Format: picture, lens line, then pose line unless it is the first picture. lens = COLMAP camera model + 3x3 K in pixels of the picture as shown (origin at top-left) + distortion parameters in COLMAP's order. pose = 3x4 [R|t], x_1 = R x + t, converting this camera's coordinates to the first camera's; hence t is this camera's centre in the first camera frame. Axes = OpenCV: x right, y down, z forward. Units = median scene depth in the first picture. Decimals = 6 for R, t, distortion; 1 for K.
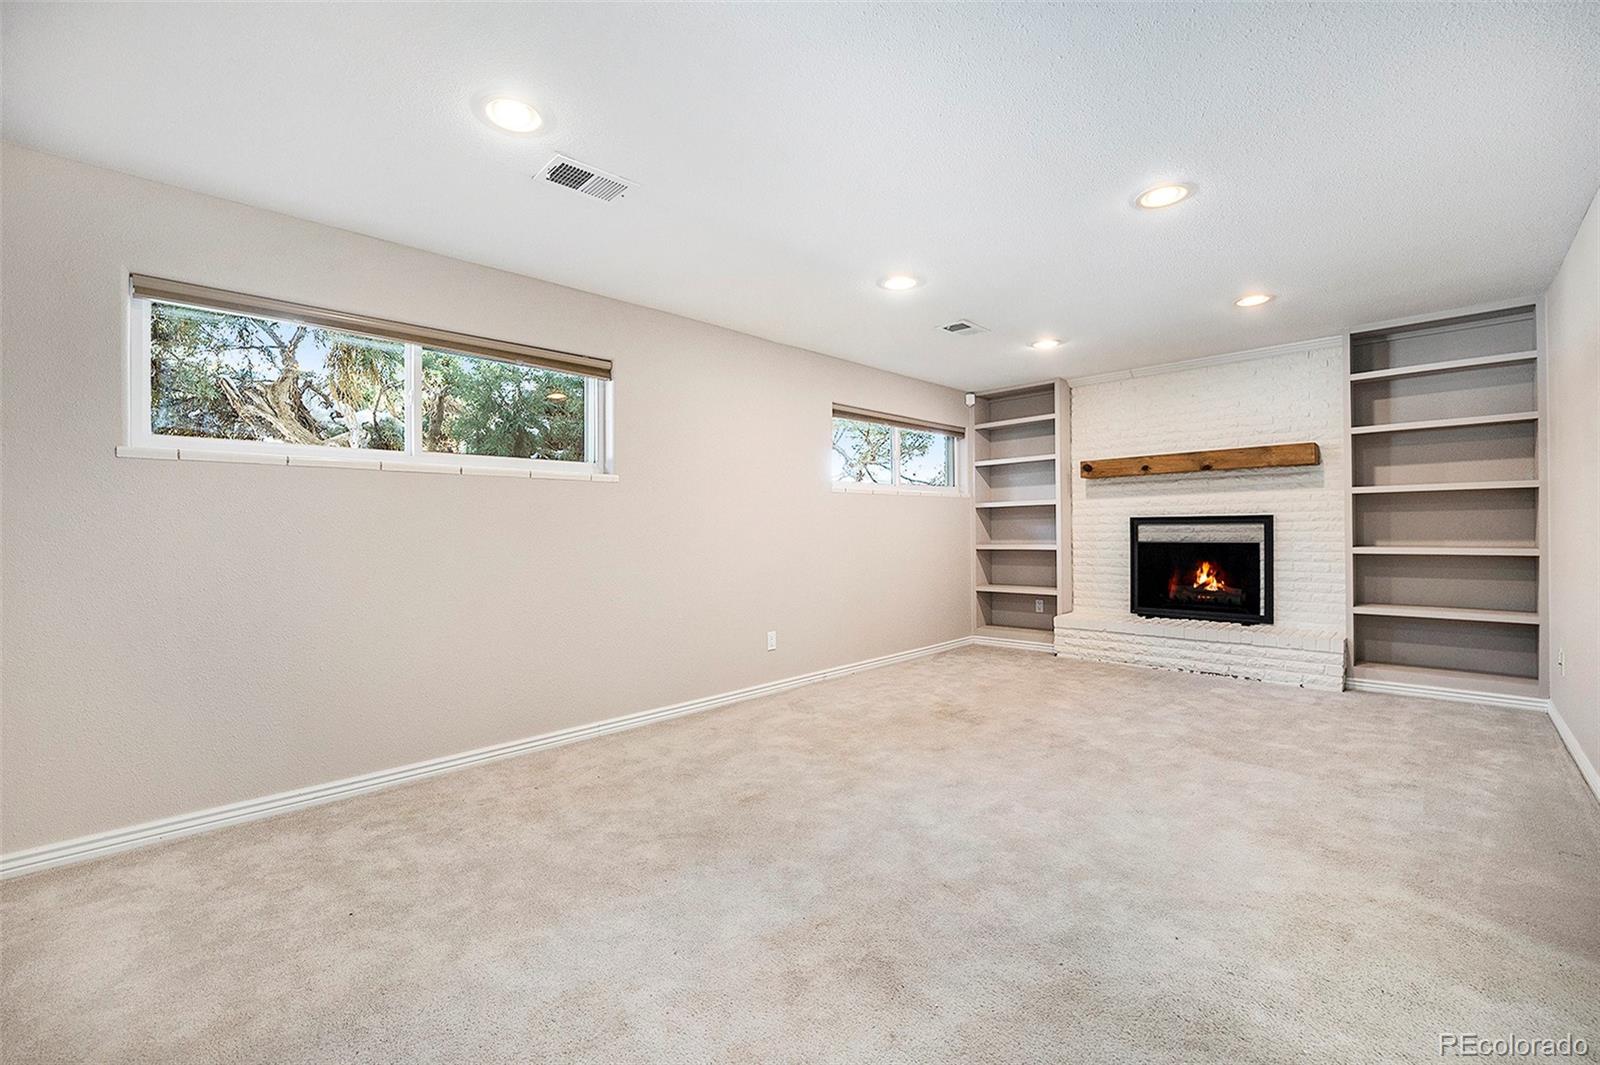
lens RADIAL K [[650.4, 0, 800.0], [0, 650.4, 532.5], [0, 0, 1]] dist [-0.020141, 0.000090]
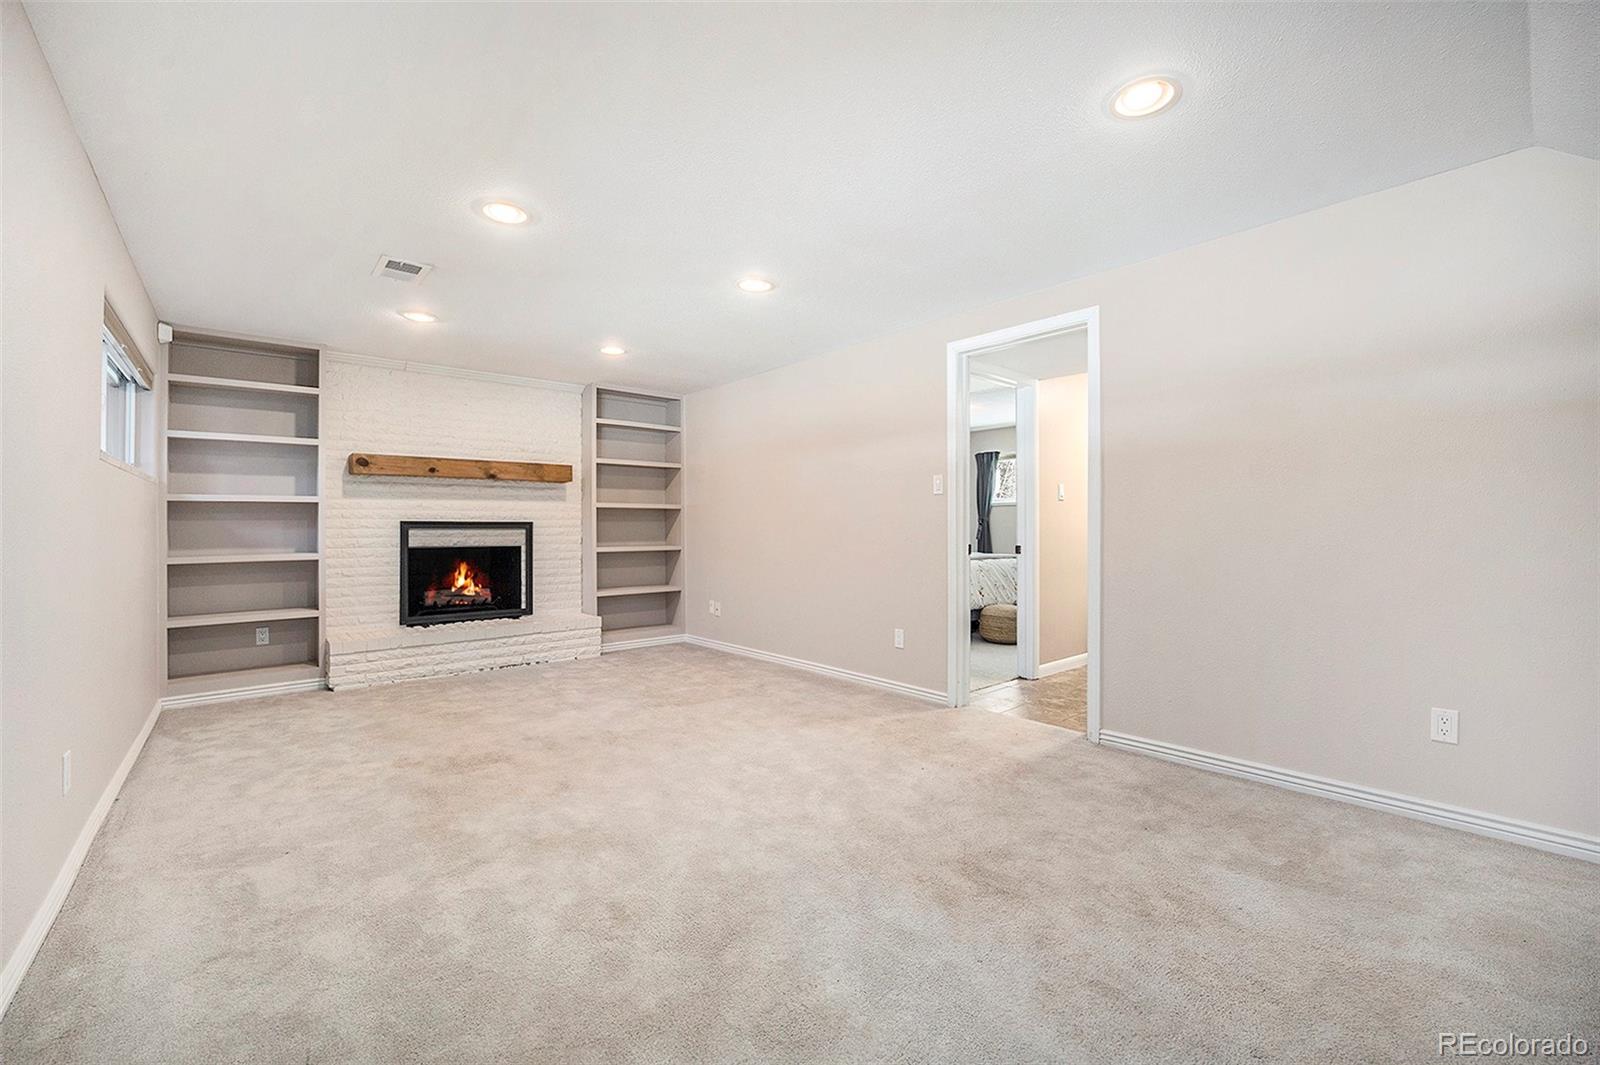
lens RADIAL K [[650.4, 0, 800.0], [0, 650.4, 532.5], [0, 0, 1]] dist [-0.020141, 0.000090]
pose [[0.090564, 0.007038, 0.995866, -0.390111], [0.007912, 0.999938, -0.007786, 0.005137], [-0.995859, 0.008585, 0.090503, 0.390236]]
